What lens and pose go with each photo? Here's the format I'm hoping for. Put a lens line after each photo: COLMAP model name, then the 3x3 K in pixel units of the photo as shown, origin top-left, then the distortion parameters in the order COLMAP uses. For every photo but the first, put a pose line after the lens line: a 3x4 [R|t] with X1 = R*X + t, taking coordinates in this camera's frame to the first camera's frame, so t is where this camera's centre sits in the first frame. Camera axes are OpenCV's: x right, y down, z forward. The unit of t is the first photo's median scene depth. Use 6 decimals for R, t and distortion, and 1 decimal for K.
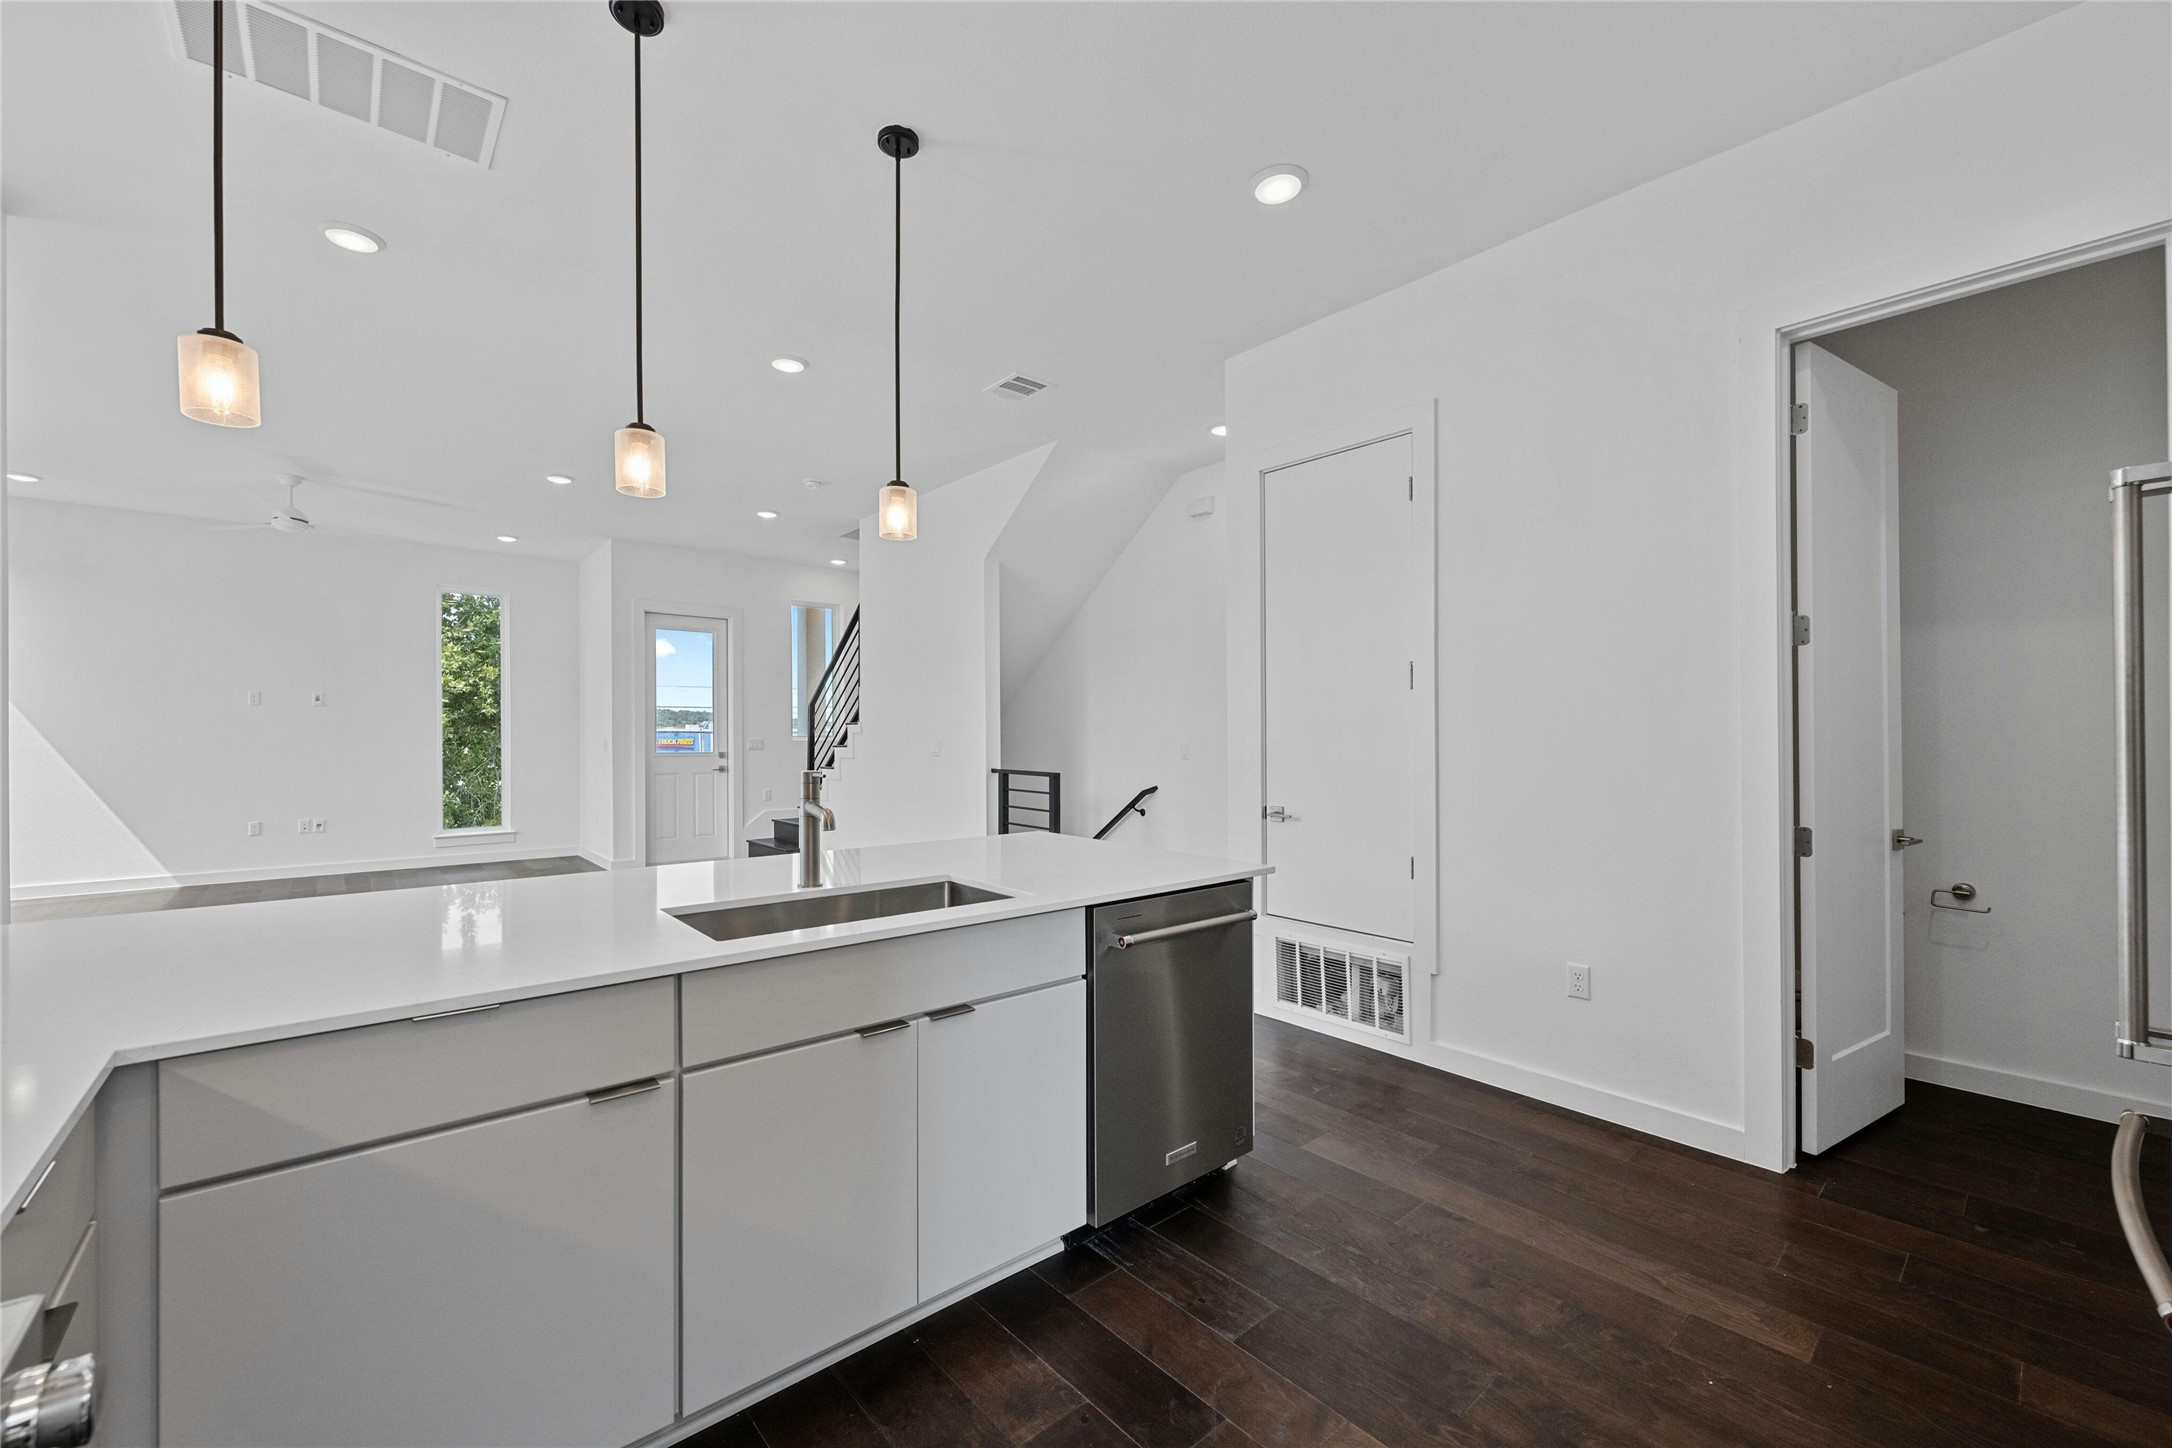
lens RADIAL K [[869.6, 0, 1086.0], [0, 869.6, 724.0], [0, 0, 1]] dist [-0.000852, -0.000453]
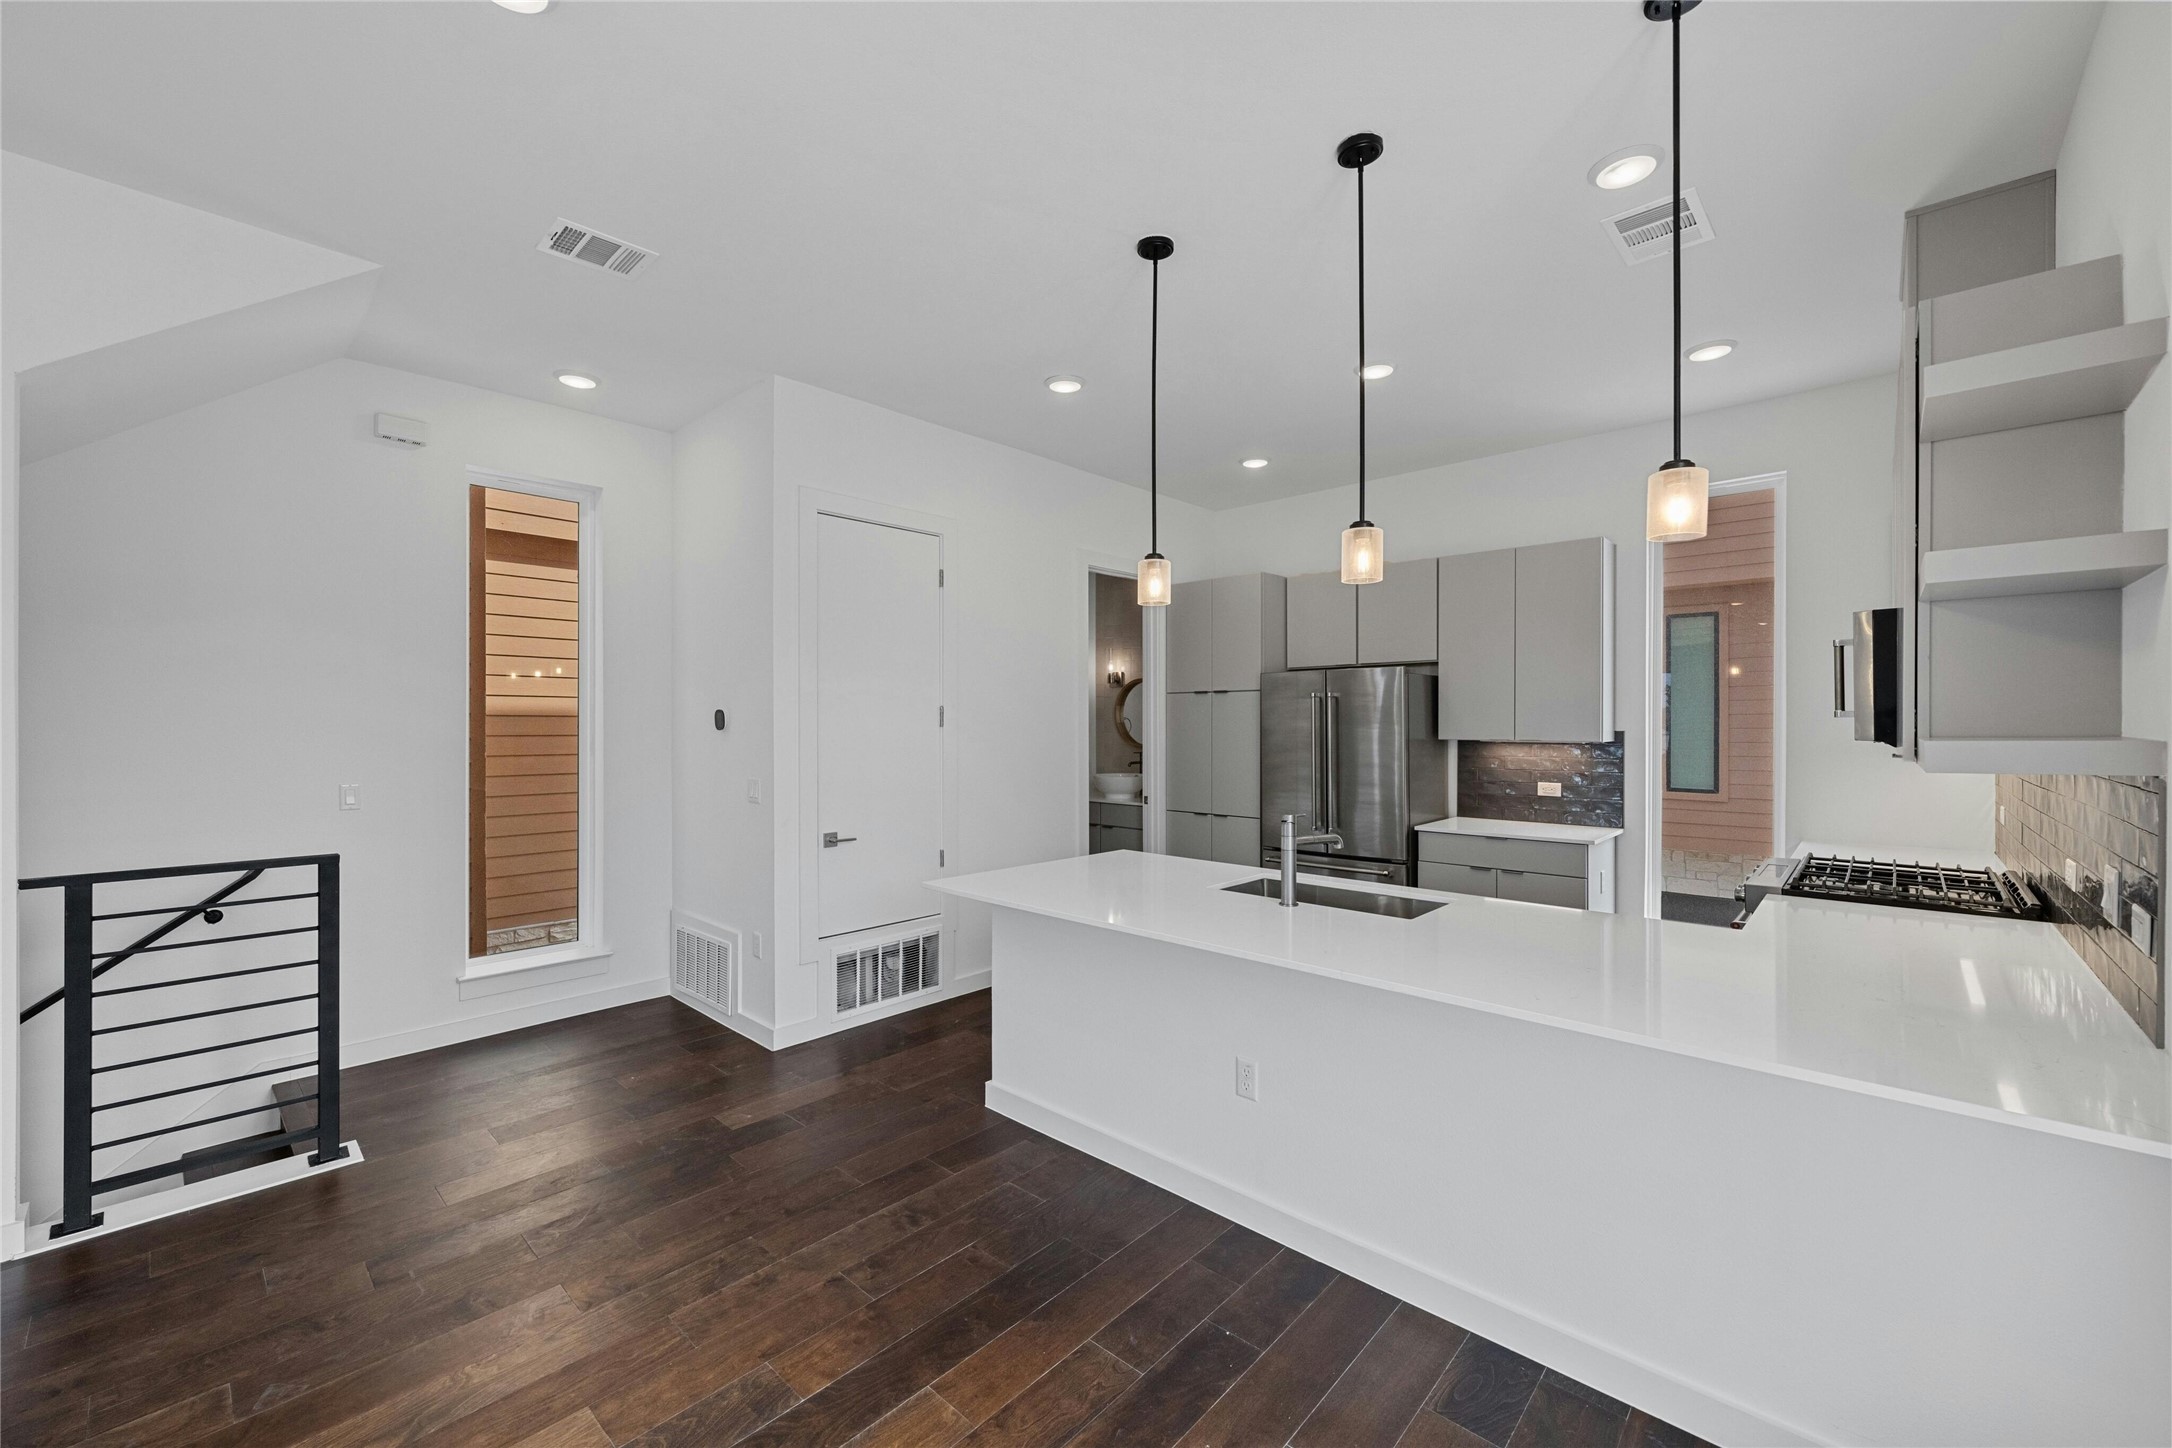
lens RADIAL K [[869.6, 0, 1086.0], [0, 869.6, 724.0], [0, 0, 1]] dist [-0.000852, -0.000453]
pose [[-0.113139, -0.002441, 0.993576, -0.887181], [-0.008638, 0.999962, 0.001473, -0.043744], [-0.993542, -0.008416, -0.113155, 0.831791]]
